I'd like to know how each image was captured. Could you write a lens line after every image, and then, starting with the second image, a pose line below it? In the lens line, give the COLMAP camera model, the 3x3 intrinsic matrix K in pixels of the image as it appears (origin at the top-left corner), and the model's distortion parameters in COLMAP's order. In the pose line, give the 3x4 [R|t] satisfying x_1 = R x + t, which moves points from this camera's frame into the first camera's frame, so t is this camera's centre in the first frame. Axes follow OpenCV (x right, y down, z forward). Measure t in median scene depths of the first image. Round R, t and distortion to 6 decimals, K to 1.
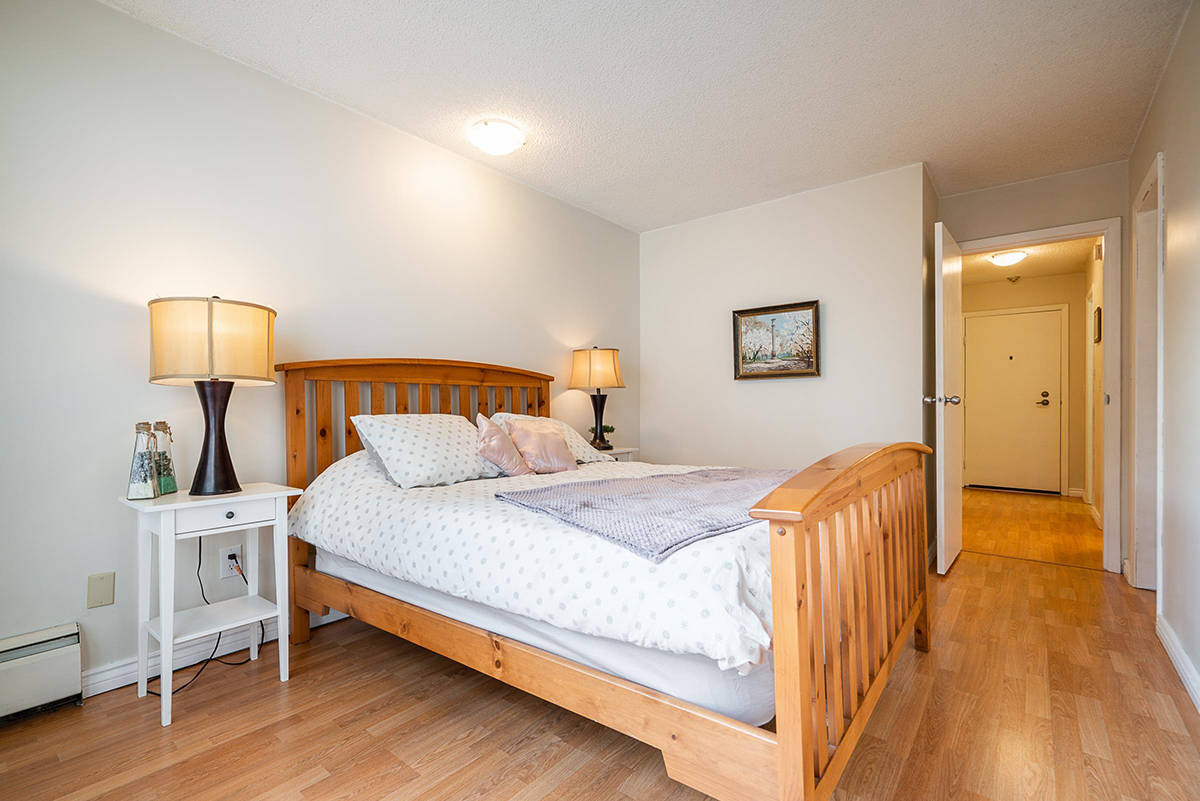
lens RADIAL K [[546.2, 0, 591.7], [0, 546.2, 402.2], [0, 0, 1]] dist [-0.001686, 0.000777]
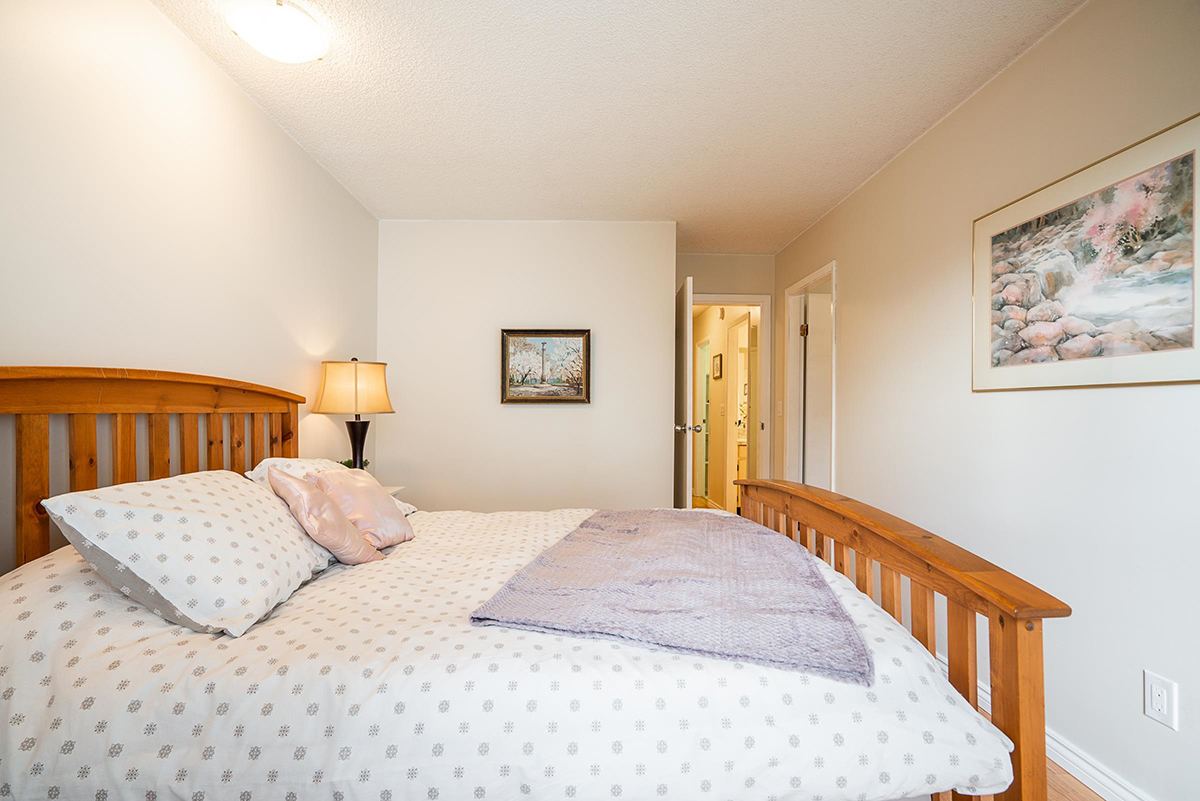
lens RADIAL K [[546.2, 0, 599.3], [0, 546.2, 403.3], [0, 0, 1]] dist [-0.001686, 0.000777]
pose [[0.761854, 0.021202, 0.647402, -0.227714], [-0.015723, 0.999775, -0.014240, -0.033407], [-0.647558, 0.000670, 0.762016, 0.204866]]
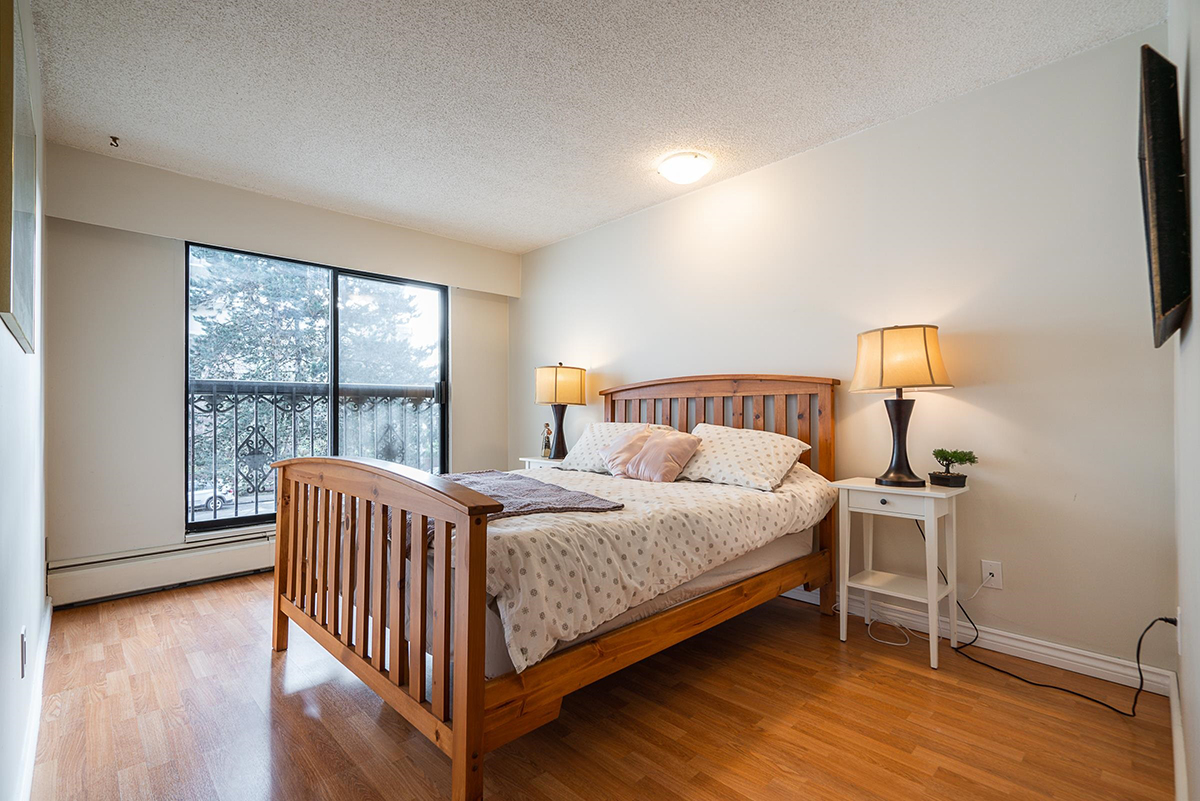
lens RADIAL K [[546.2, 0, 597.5], [0, 546.2, 408.1], [0, 0, 1]] dist [-0.001686, 0.000777]
pose [[-0.152746, -0.017672, -0.988107, 0.688823], [-0.003393, 0.999844, -0.017357, 0.007980], [0.988260, 0.000701, -0.152782, 0.760414]]
